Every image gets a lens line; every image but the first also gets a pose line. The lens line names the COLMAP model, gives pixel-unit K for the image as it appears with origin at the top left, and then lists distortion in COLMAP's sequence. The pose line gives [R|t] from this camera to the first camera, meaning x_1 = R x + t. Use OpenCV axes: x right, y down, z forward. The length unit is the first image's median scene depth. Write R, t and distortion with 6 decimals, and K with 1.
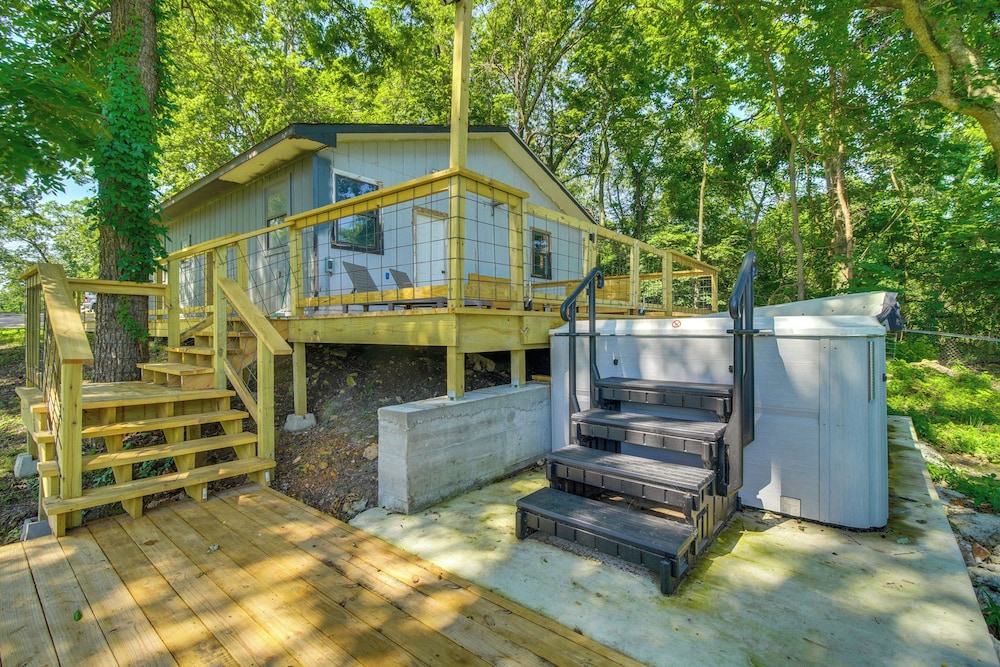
lens RADIAL K [[443.9, 0, 500.0], [0, 443.9, 333.5], [0, 0, 1]] dist [0.002173, -0.012812]
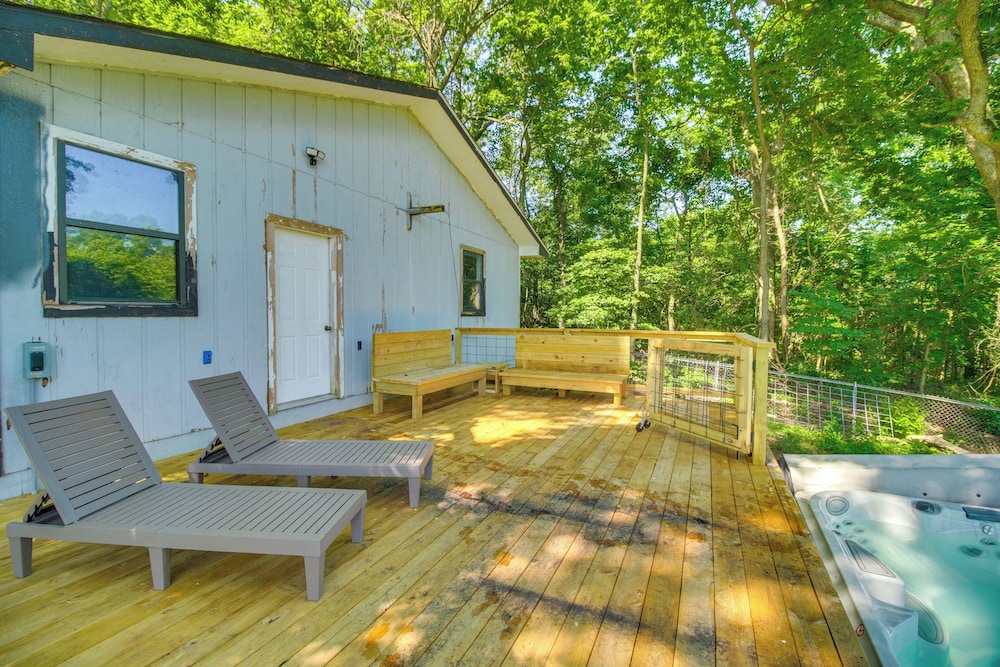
lens RADIAL K [[443.9, 0, 500.0], [0, 443.9, 333.5], [0, 0, 1]] dist [0.002173, -0.012812]
pose [[0.970319, 0.000063, 0.241827, -0.027782], [-0.005175, 0.999776, 0.020501, -0.081362], [-0.241772, -0.021144, 0.970103, 0.215200]]
